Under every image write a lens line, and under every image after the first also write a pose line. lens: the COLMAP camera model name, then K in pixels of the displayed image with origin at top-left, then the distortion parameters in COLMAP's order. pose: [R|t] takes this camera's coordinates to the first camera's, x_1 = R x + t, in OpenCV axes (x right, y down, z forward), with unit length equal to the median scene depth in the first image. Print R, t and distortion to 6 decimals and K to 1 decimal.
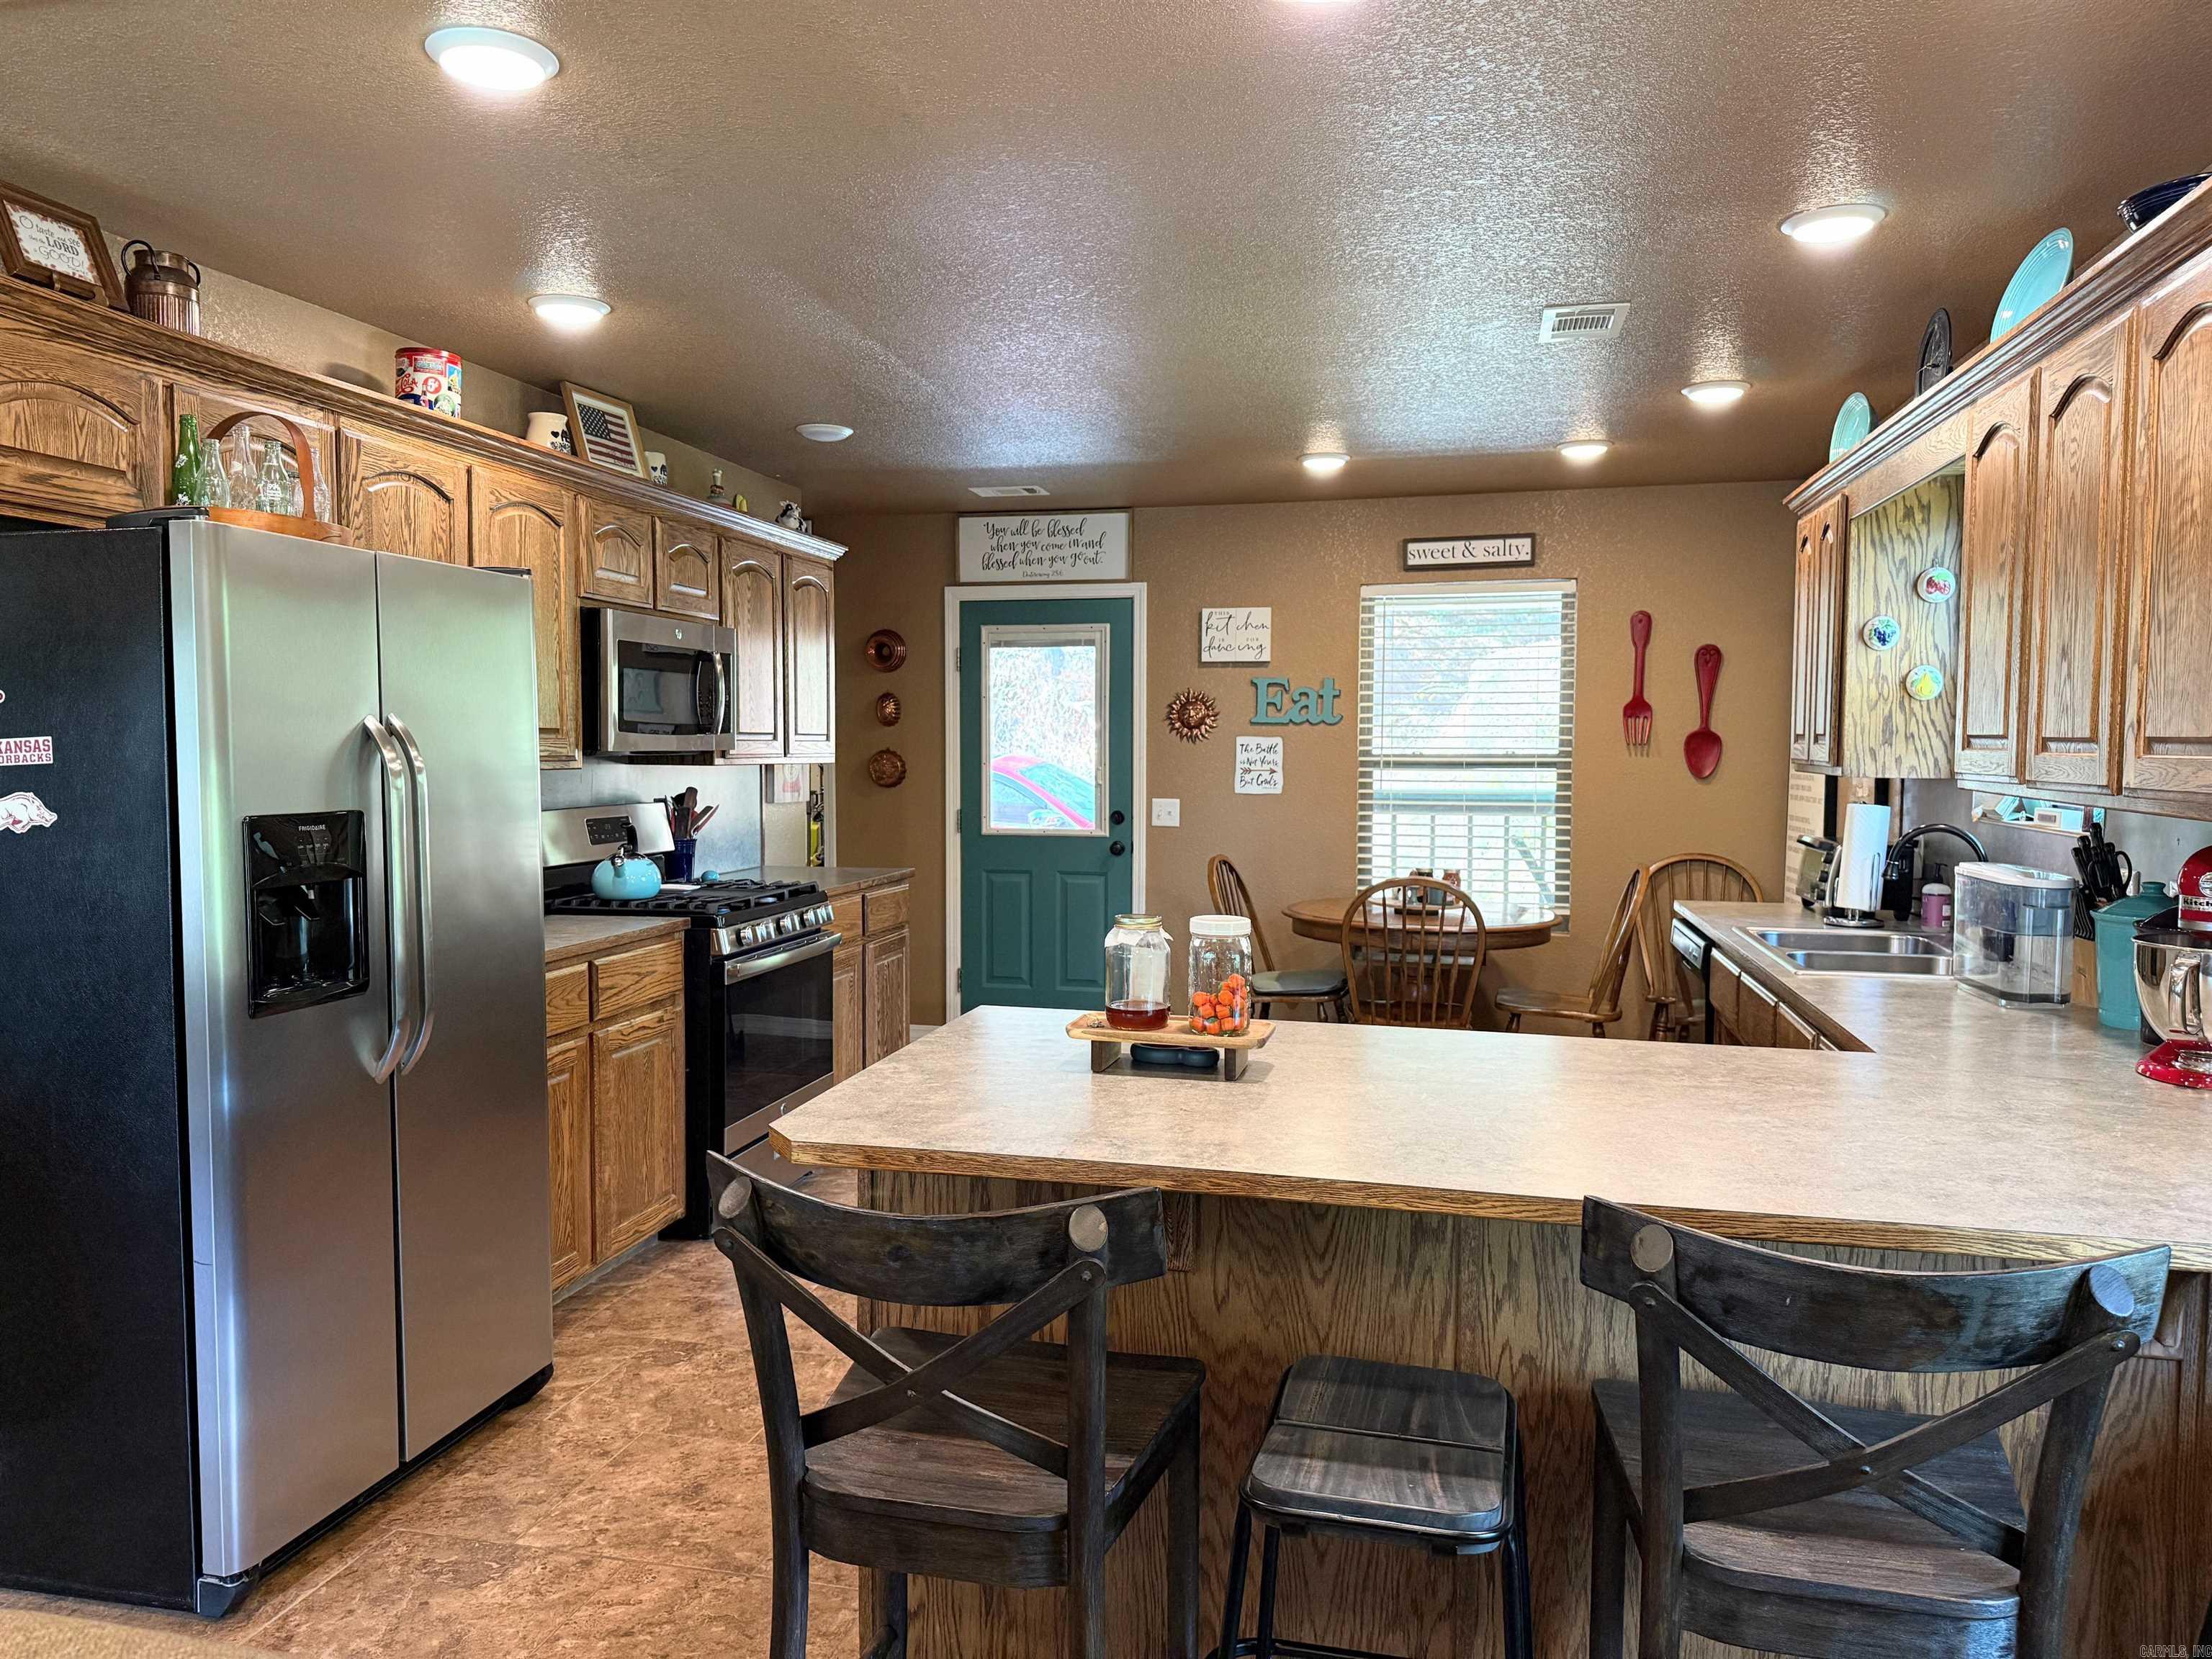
lens RADIAL K [[1548.8, 0, 1048.8], [0, 1548.8, 789.8], [0, 0, 1]] dist [0.064048, -0.082834]
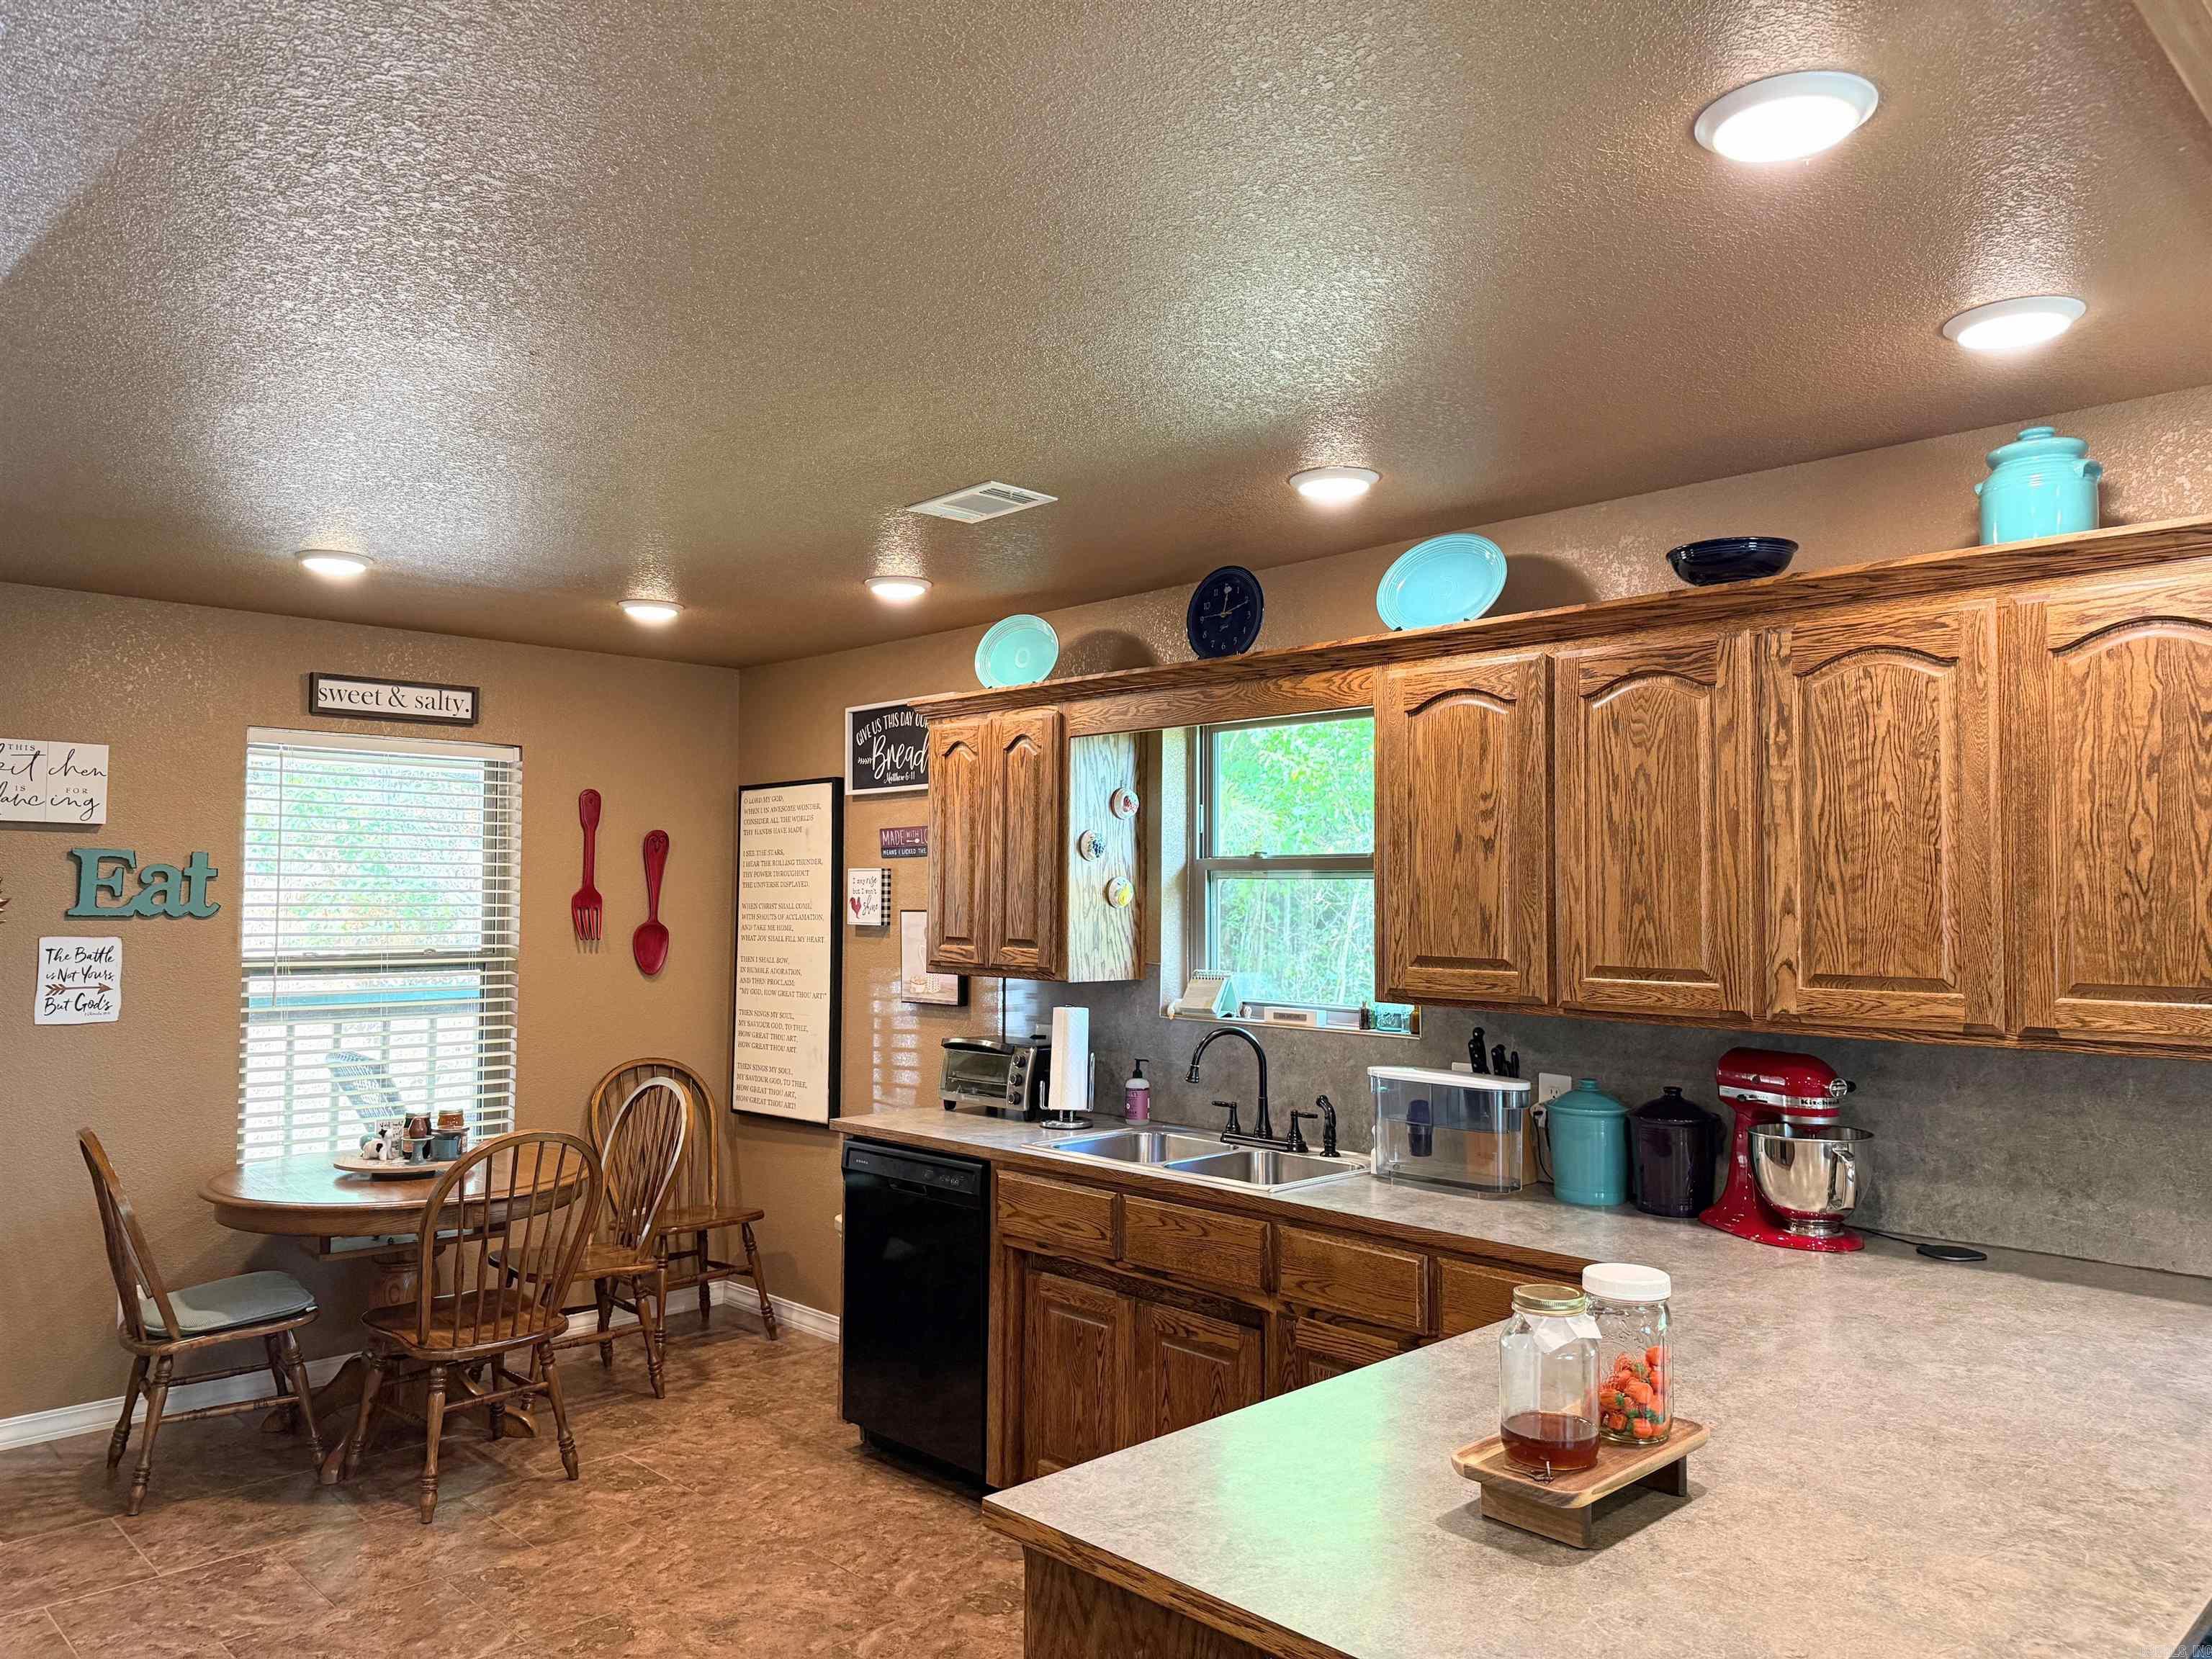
lens RADIAL K [[1548.8, 0, 1096.1], [0, 1548.8, 823.0], [0, 0, 1]] dist [0.064048, -0.082834]
pose [[0.514477, 0.042288, 0.856461, -0.227401], [0.025304, 0.997600, -0.064457, -0.029584], [-0.857131, 0.054833, 0.512172, 0.288591]]
